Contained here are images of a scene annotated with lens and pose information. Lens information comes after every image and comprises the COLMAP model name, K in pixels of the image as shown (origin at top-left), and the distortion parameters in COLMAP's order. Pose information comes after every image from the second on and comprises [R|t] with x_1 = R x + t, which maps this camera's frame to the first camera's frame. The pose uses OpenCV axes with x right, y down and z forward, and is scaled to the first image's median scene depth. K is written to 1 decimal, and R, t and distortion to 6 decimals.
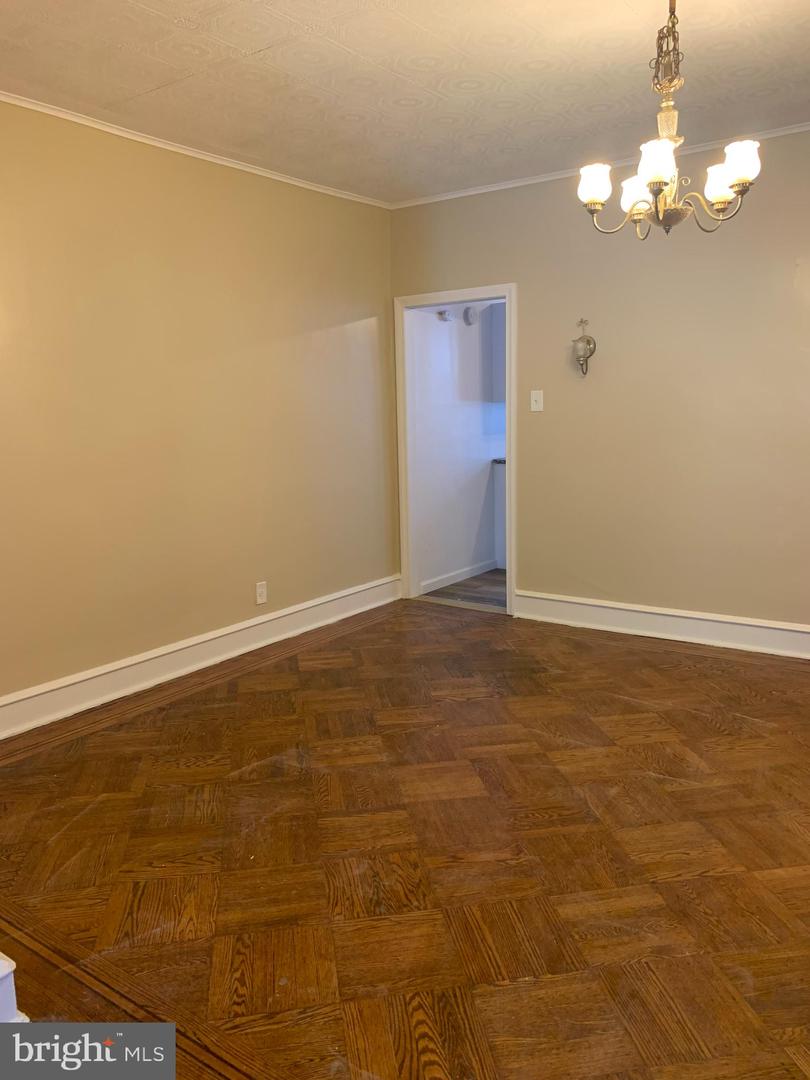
lens RADIAL K [[811.7, 0, 405.2], [0, 811.7, 543.0], [0, 0, 1]] dist [0.004134, -0.000120]
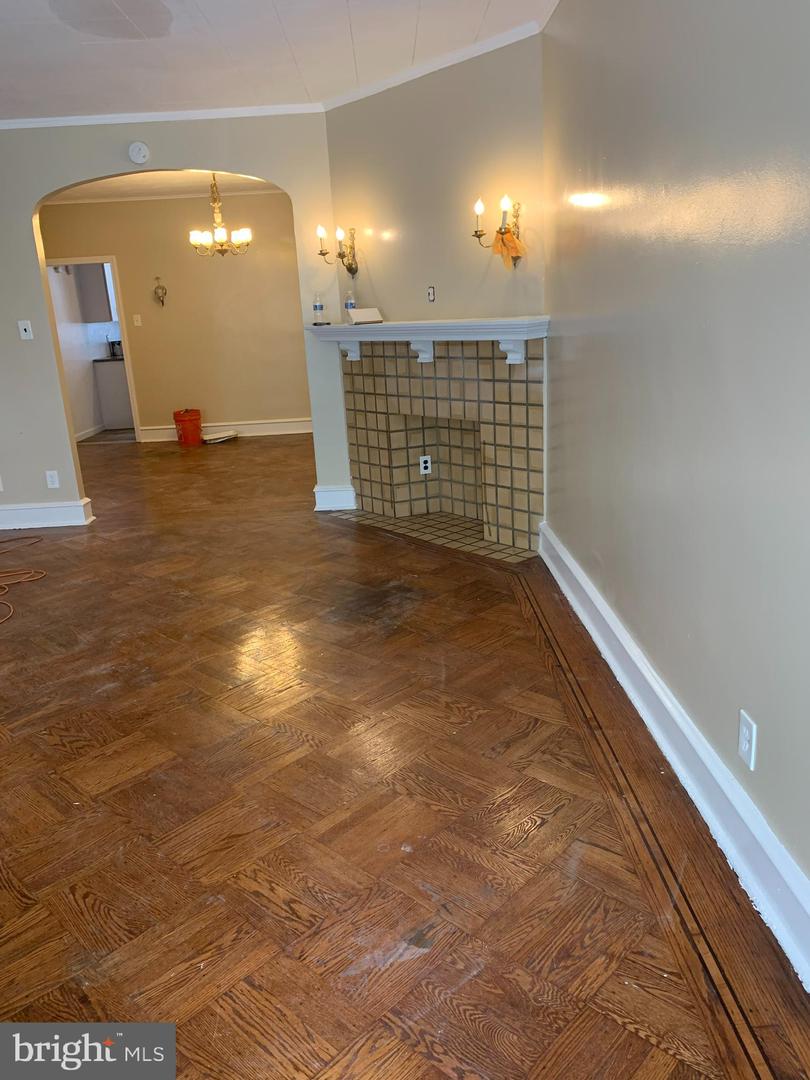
lens RADIAL K [[811.7, 0, 405.2], [0, 811.7, 543.0], [0, 0, 1]] dist [0.004134, -0.000120]
pose [[0.798918, -0.184463, 0.572453, -0.530460], [0.133027, 0.982428, 0.130917, 0.170490], [-0.586543, -0.028440, 0.809418, -0.919360]]
